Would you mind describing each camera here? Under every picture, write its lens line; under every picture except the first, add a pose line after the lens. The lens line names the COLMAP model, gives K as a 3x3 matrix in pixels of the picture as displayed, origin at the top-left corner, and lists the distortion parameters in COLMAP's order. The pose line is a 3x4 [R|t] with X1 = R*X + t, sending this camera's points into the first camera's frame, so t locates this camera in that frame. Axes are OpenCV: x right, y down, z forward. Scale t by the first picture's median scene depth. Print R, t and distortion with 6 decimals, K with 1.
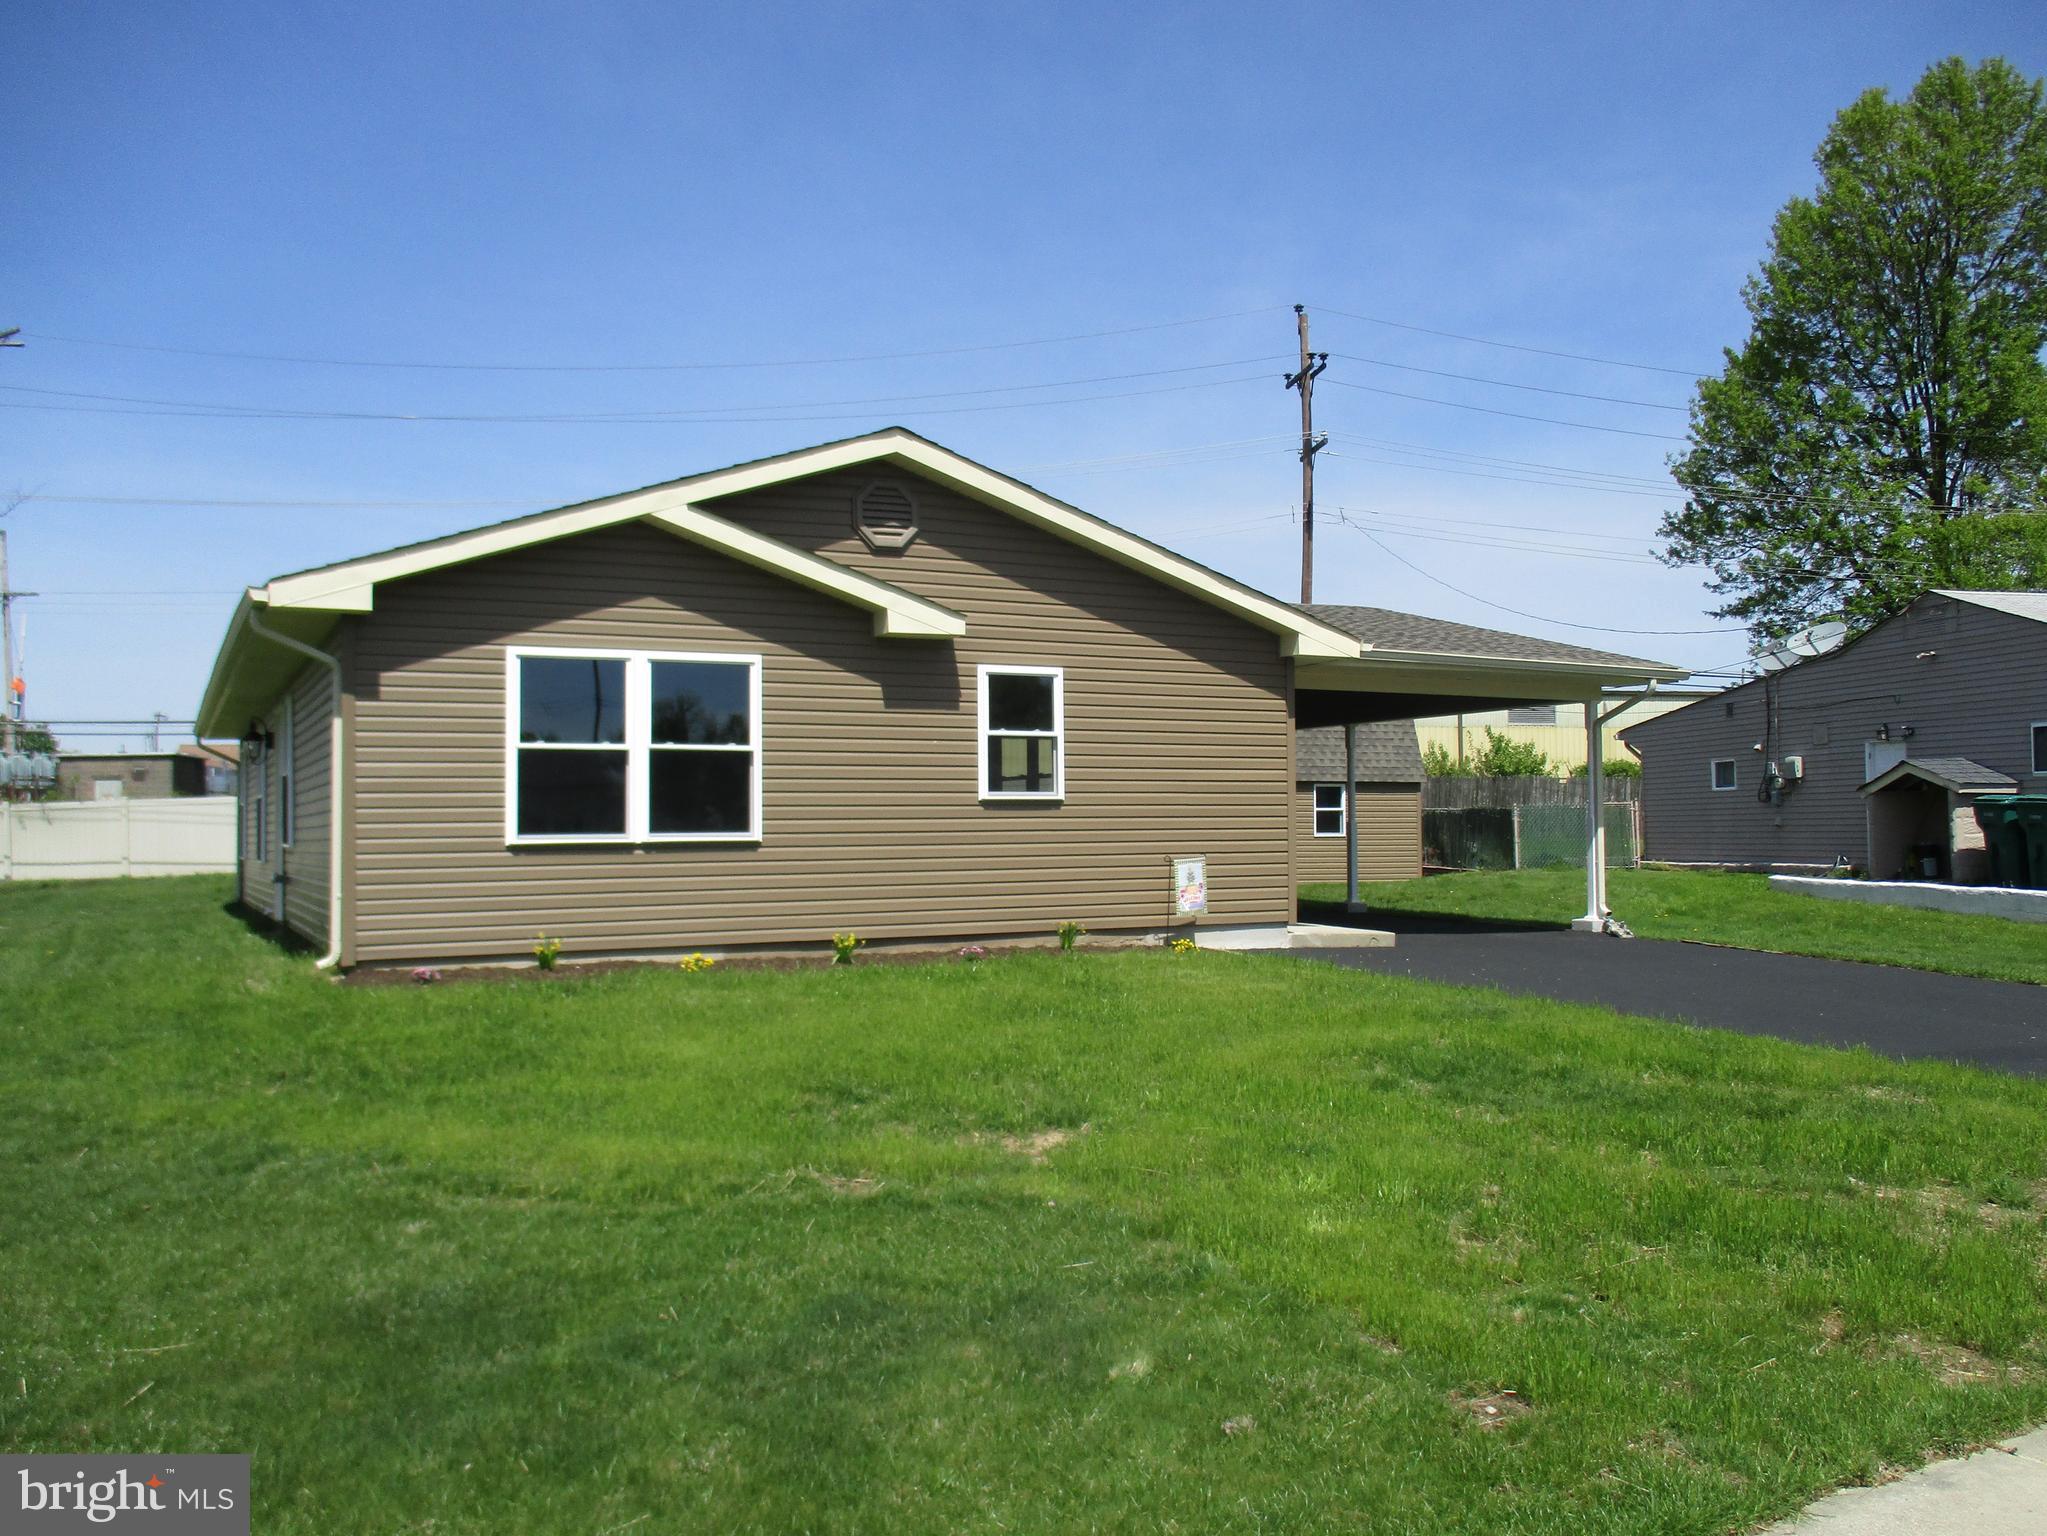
lens RADIAL K [[1726.1, 0, 1042.1], [0, 1726.1, 752.0], [0, 0, 1]] dist [-0.014087, 0.008965]
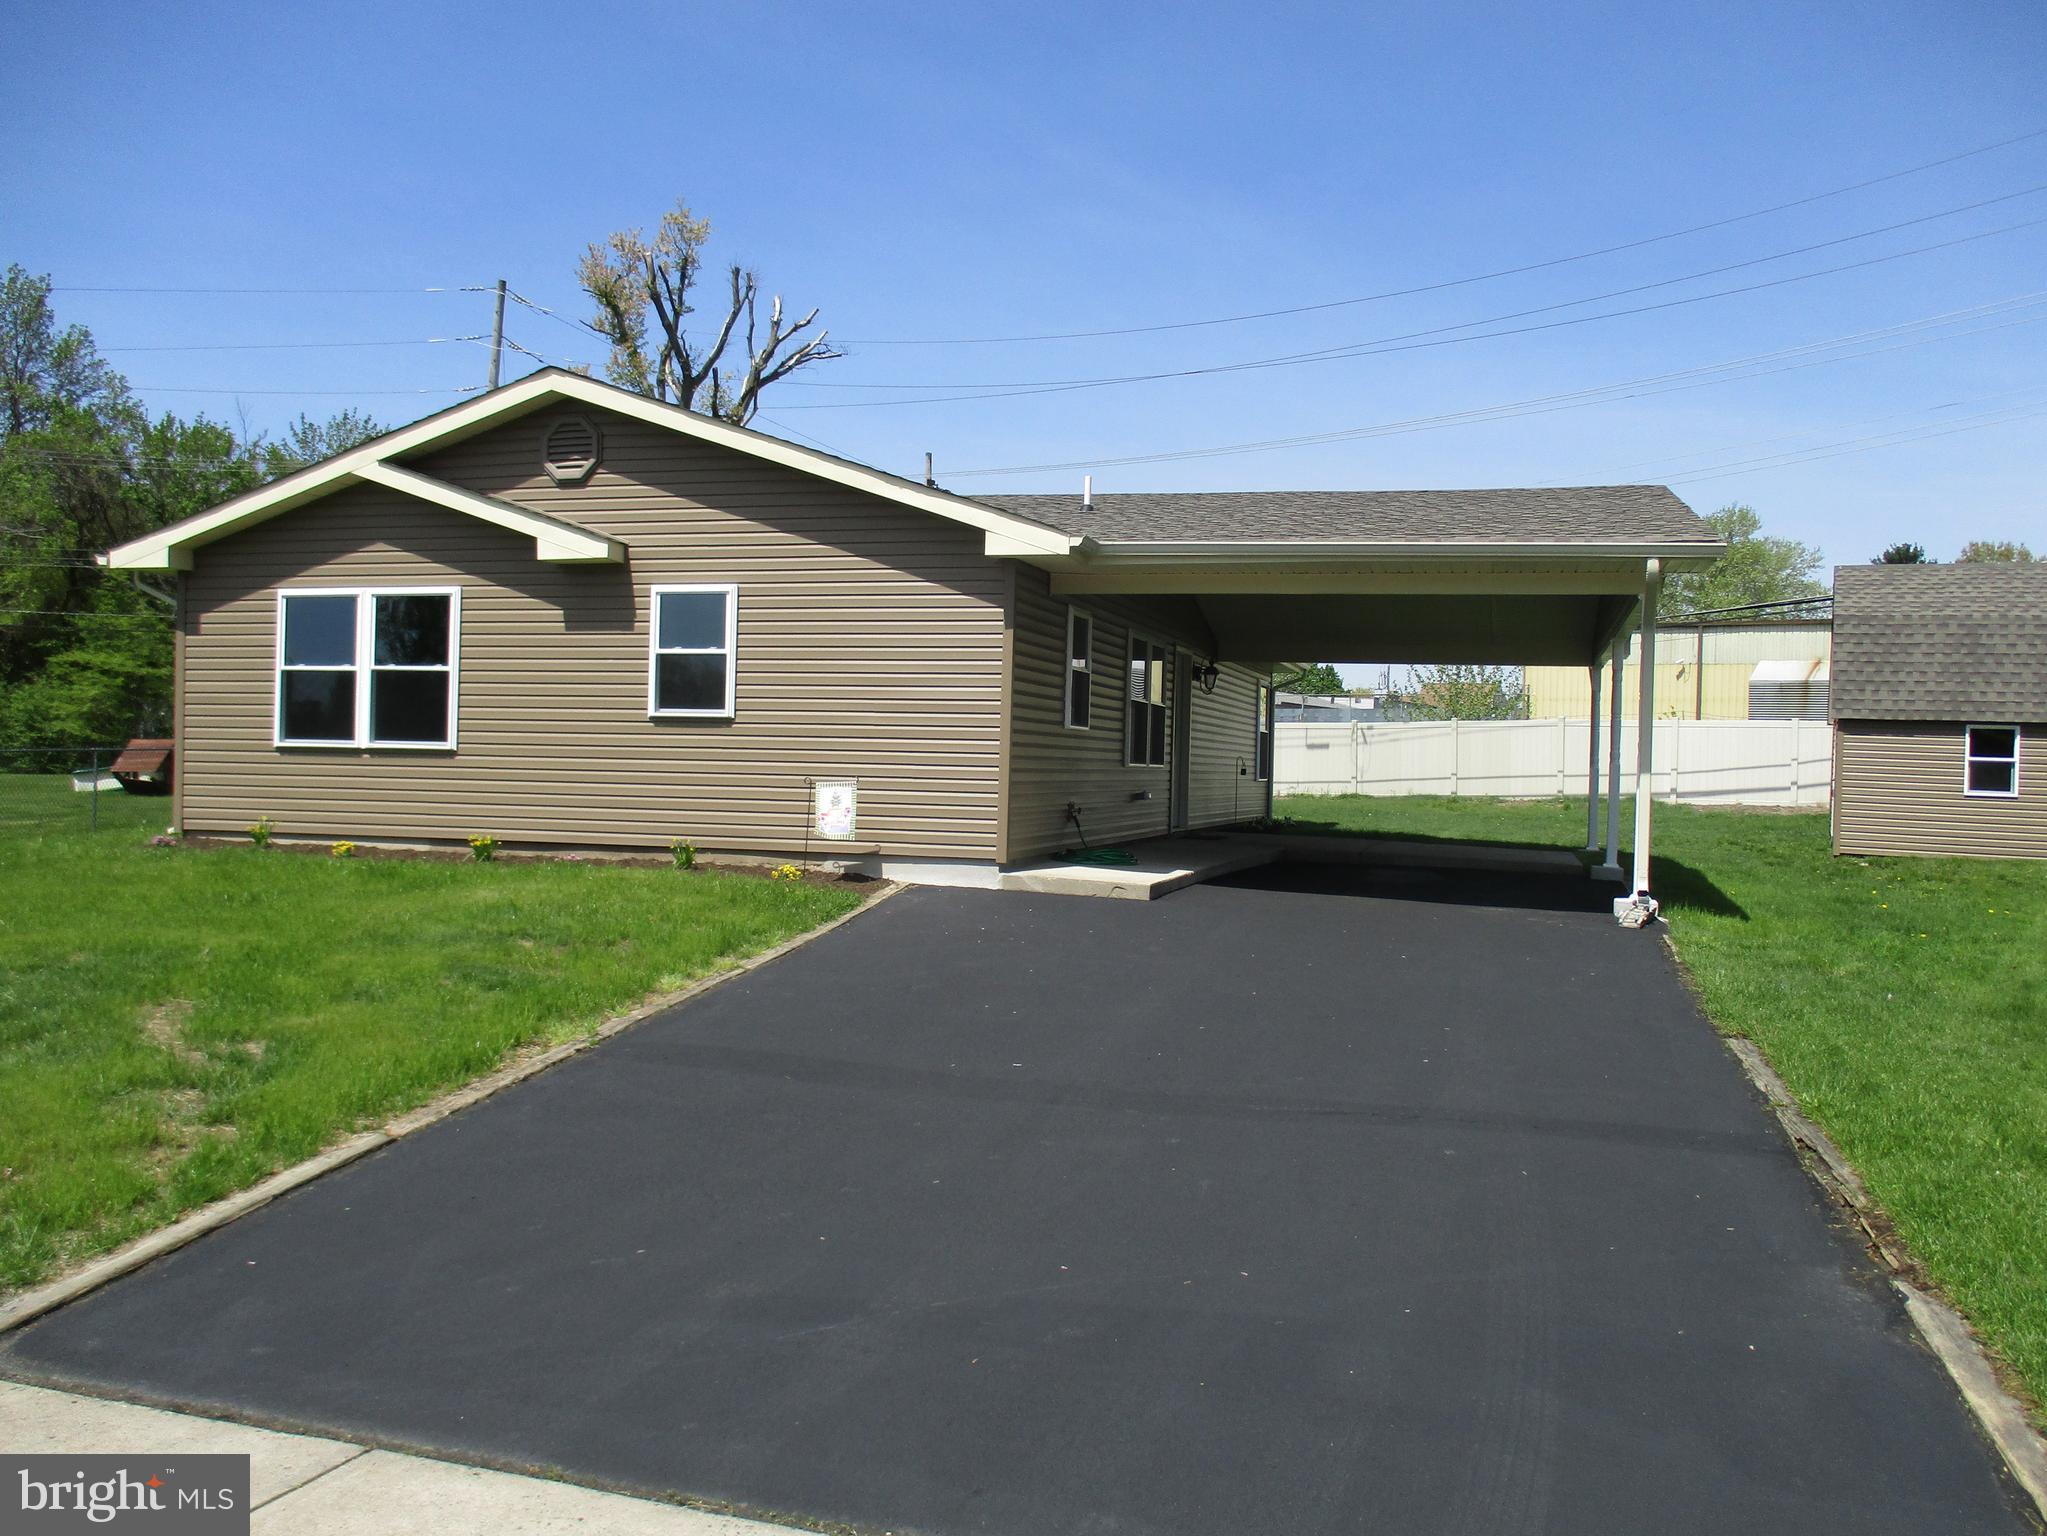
lens RADIAL K [[1726.1, 0, 1042.1], [0, 1726.1, 752.0], [0, 0, 1]] dist [-0.014087, 0.008965]
pose [[0.718352, 0.016830, -0.695476, 0.878704], [0.001581, 0.999665, 0.025825, 0.023575], [0.695678, -0.019651, 0.718085, 0.437546]]
